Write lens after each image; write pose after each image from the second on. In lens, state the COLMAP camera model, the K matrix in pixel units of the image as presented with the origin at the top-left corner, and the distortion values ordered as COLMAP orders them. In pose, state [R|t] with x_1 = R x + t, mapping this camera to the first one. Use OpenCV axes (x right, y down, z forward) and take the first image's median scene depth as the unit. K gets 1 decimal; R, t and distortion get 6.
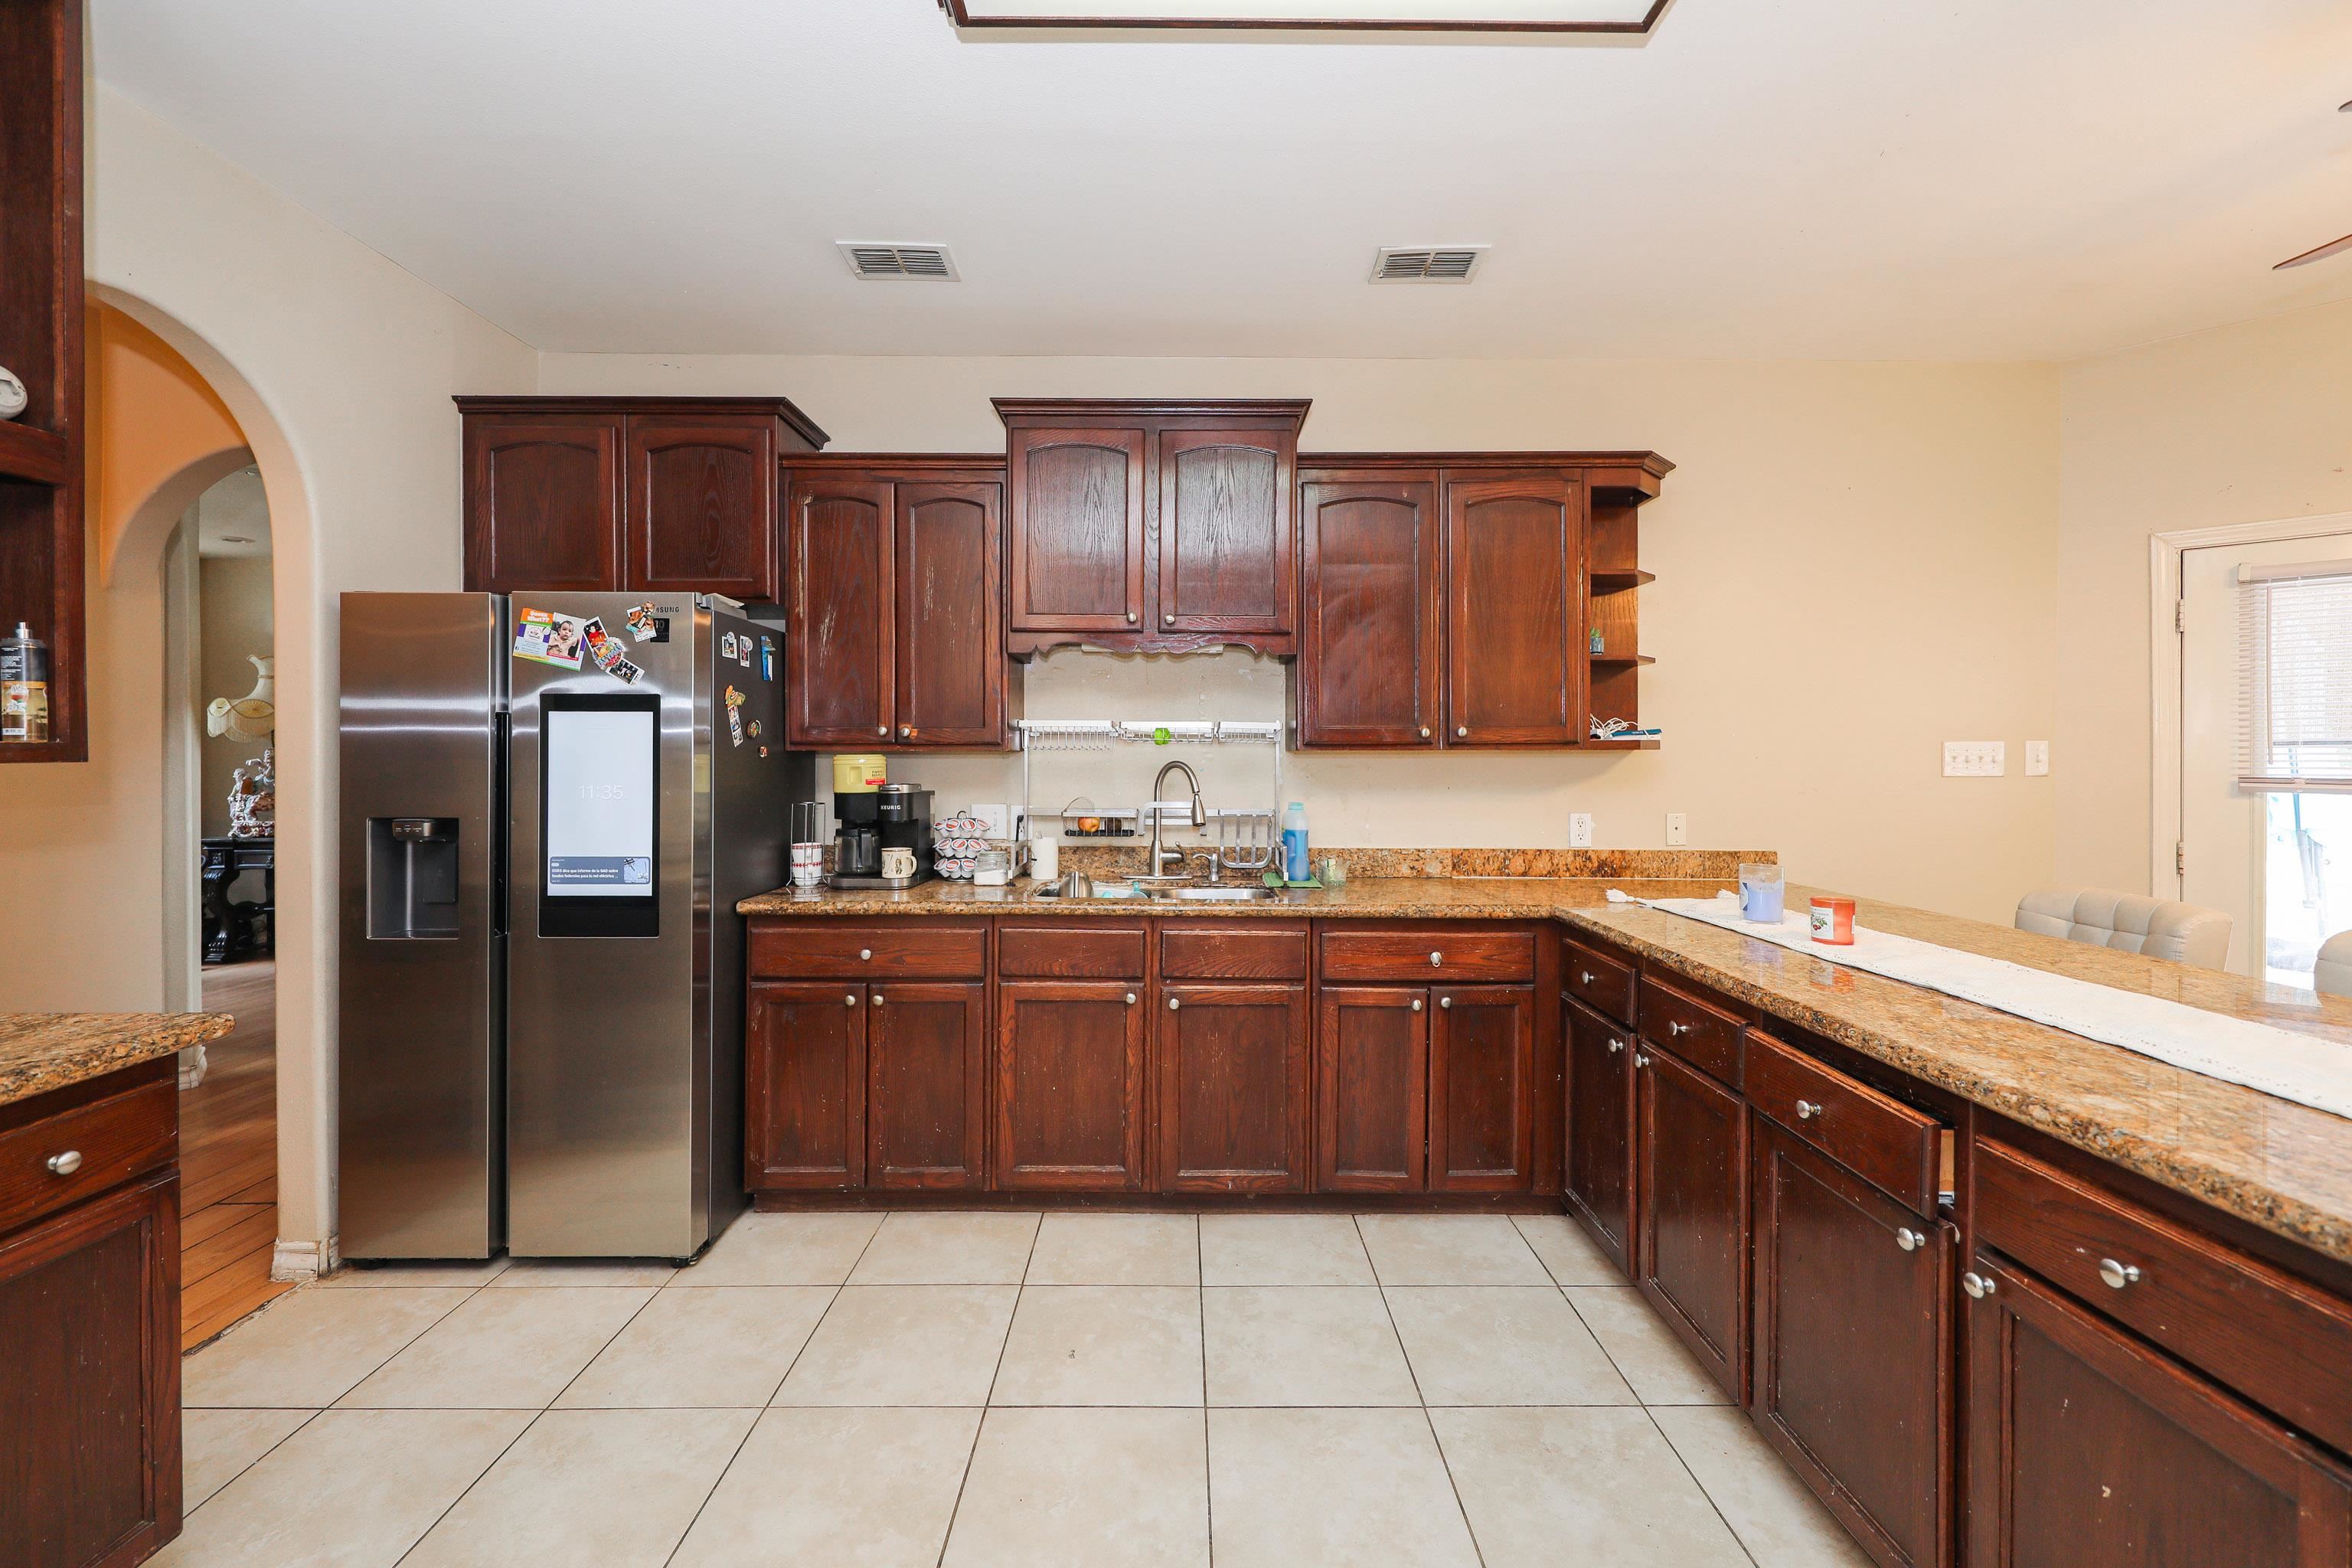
lens RADIAL K [[970.5, 0, 1188.7], [0, 970.5, 755.1], [0, 0, 1]] dist [0.010932, -0.003838]
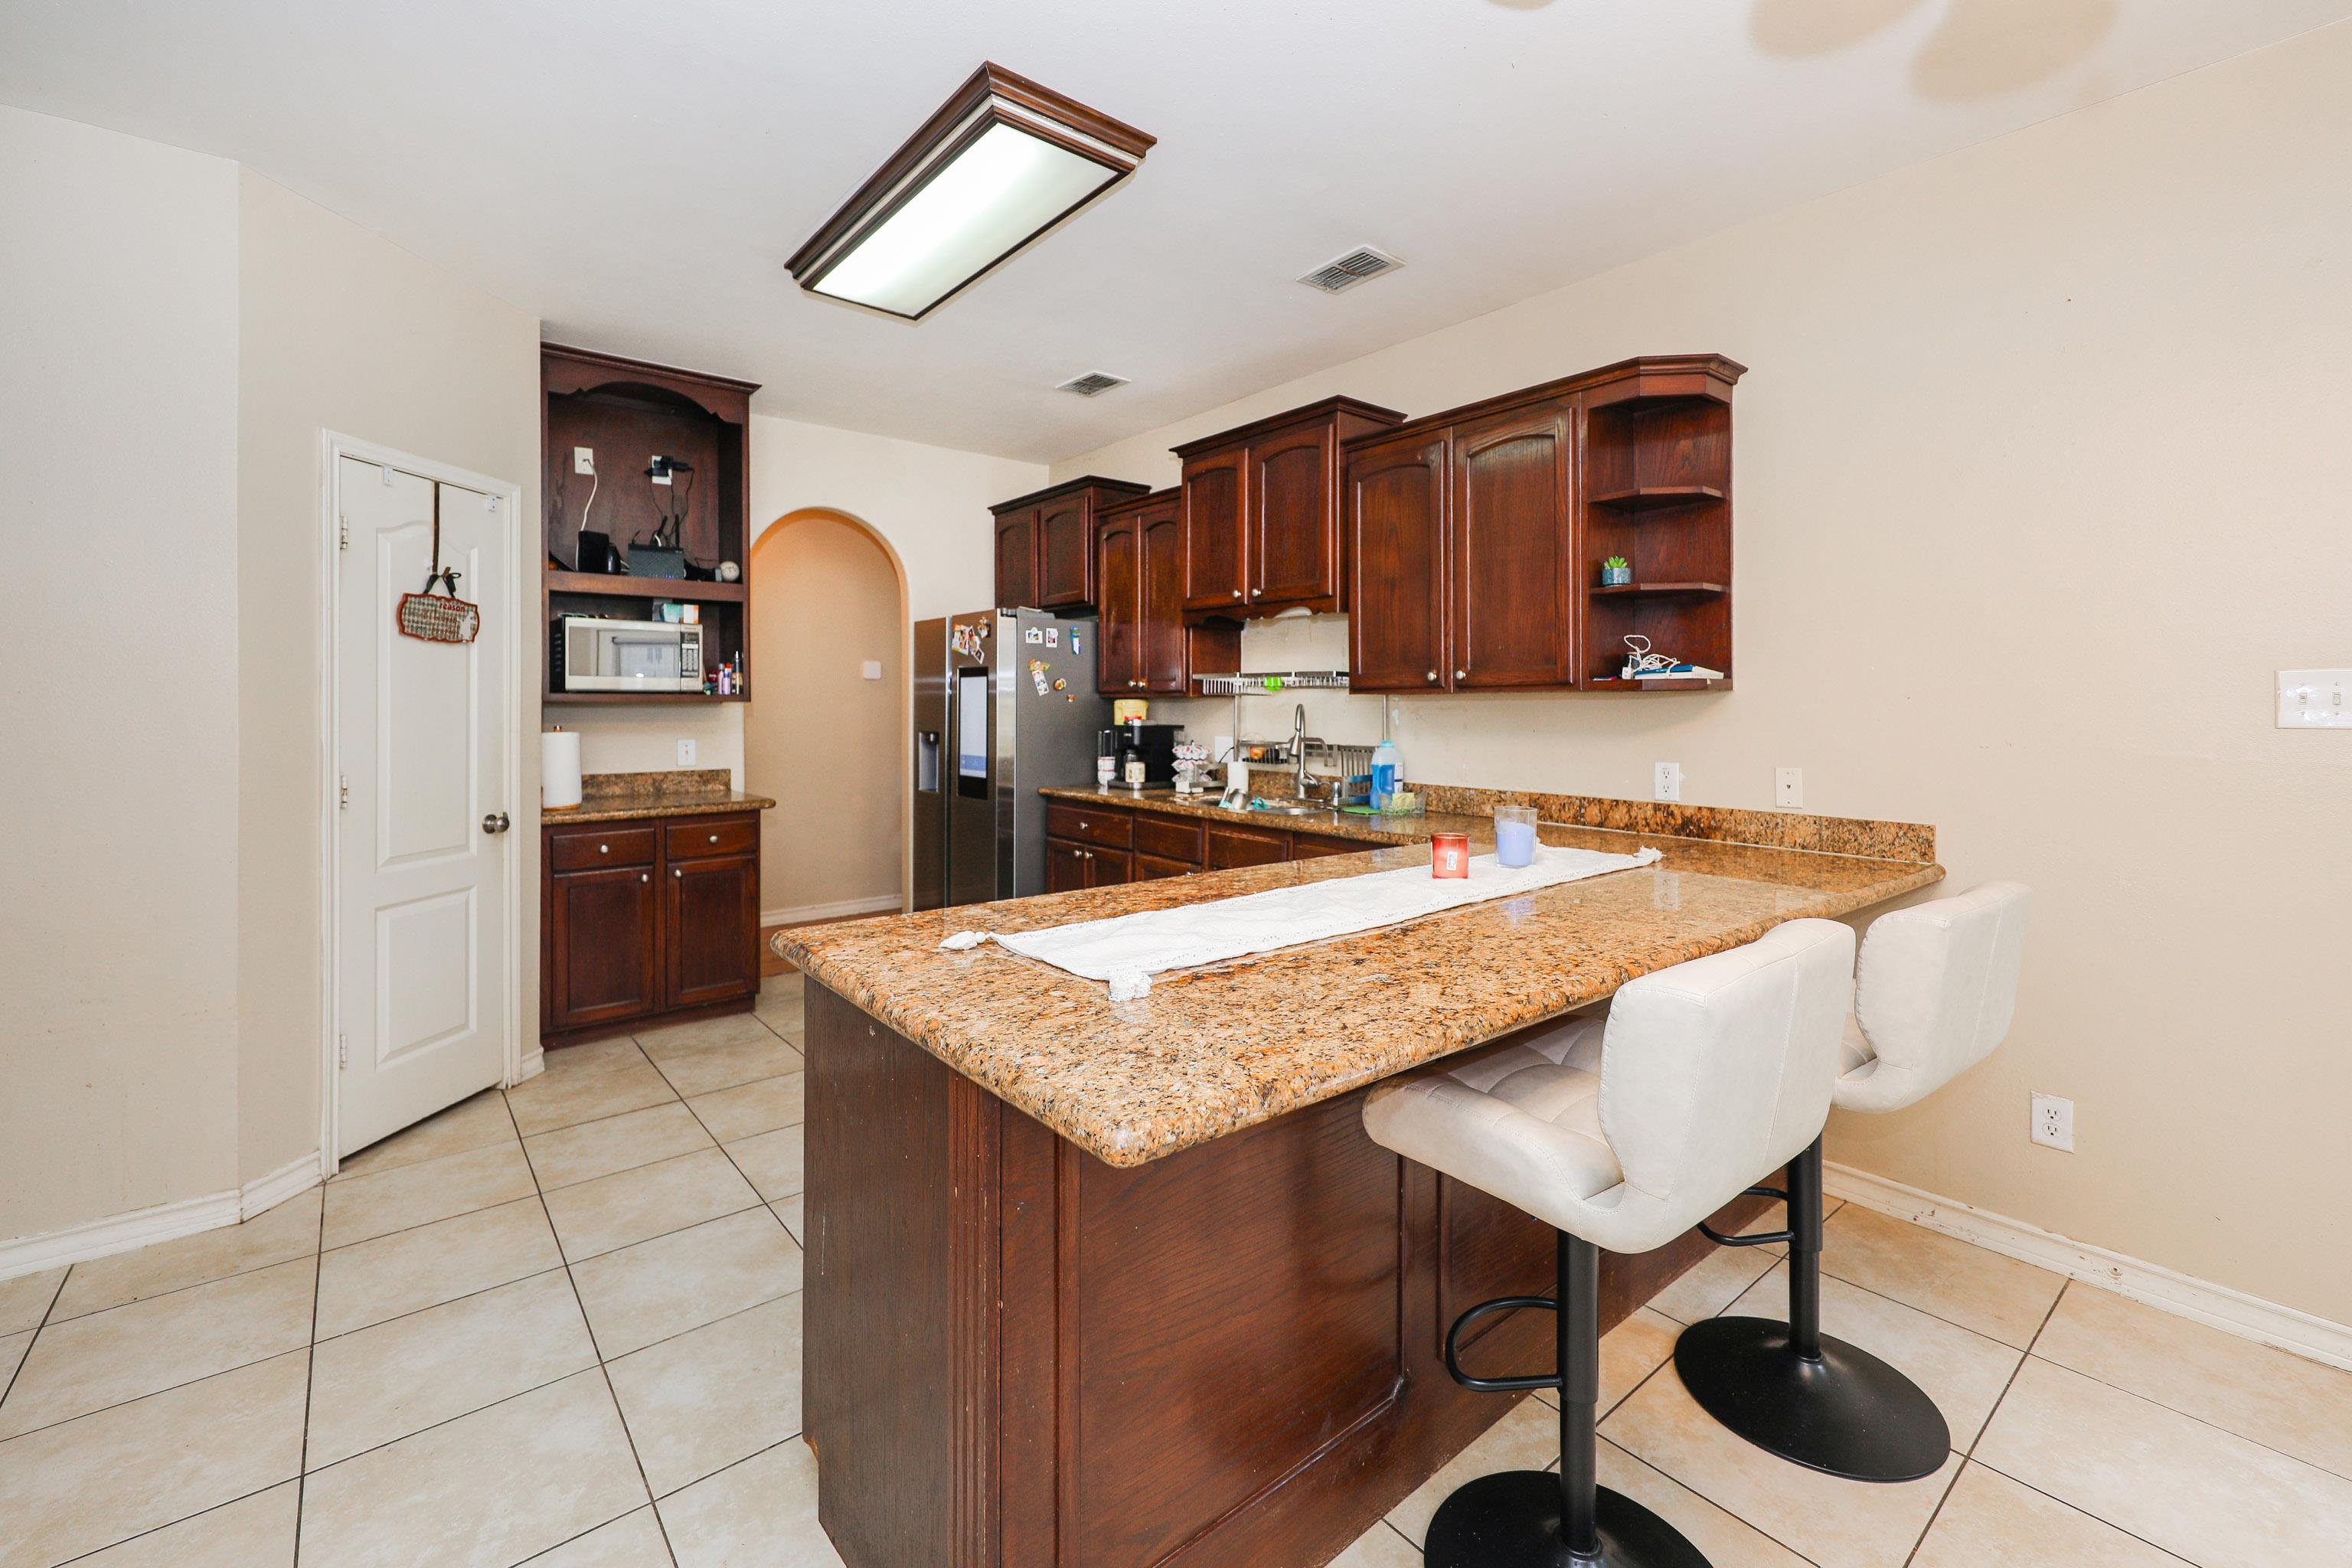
lens RADIAL K [[970.5, 0, 1197.5], [0, 970.5, 710.1], [0, 0, 1]] dist [0.010932, -0.003838]
pose [[0.651856, 0.002280, -0.758339, 0.913313], [-0.003145, 0.999995, 0.000303, 0.014565], [0.758336, 0.002187, 0.651860, 0.105698]]
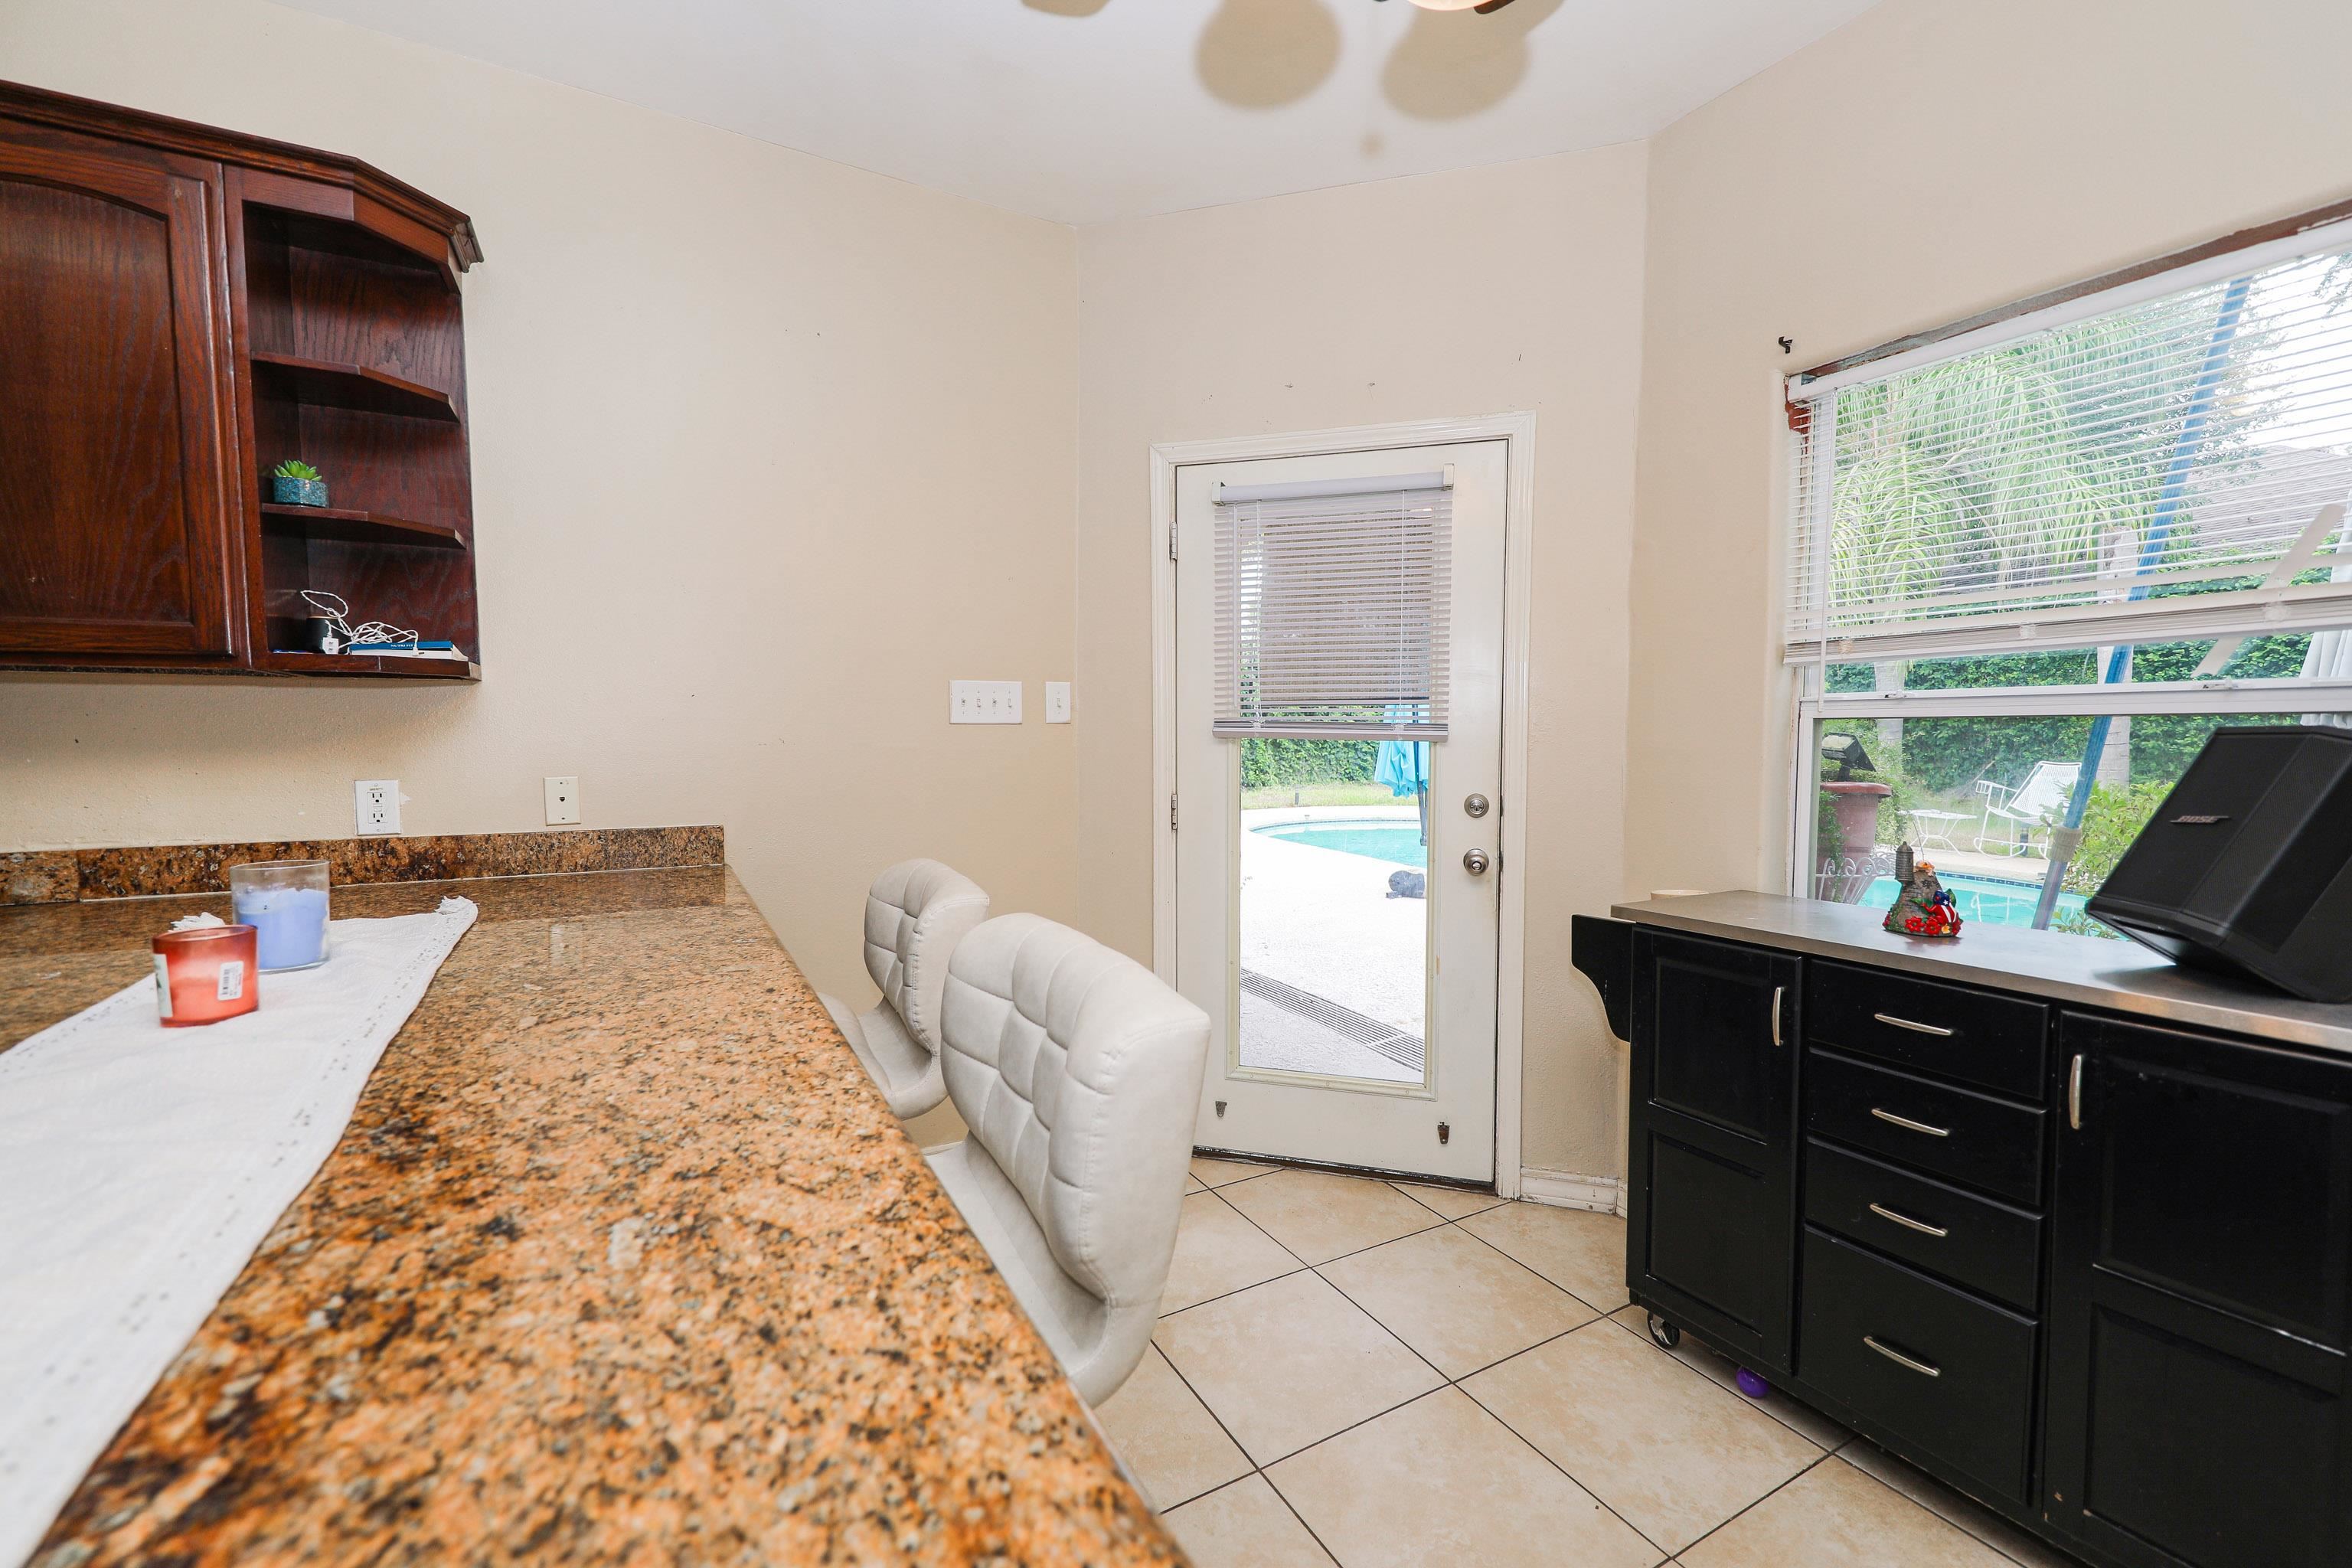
lens RADIAL K [[970.5, 0, 1160.1], [0, 970.5, 784.4], [0, 0, 1]] dist [0.010932, -0.003838]
pose [[0.874138, -0.028152, 0.484861, 0.615809], [0.001315, 0.998452, 0.055601, 0.032402], [-0.485676, -0.047965, 0.872822, 0.239107]]
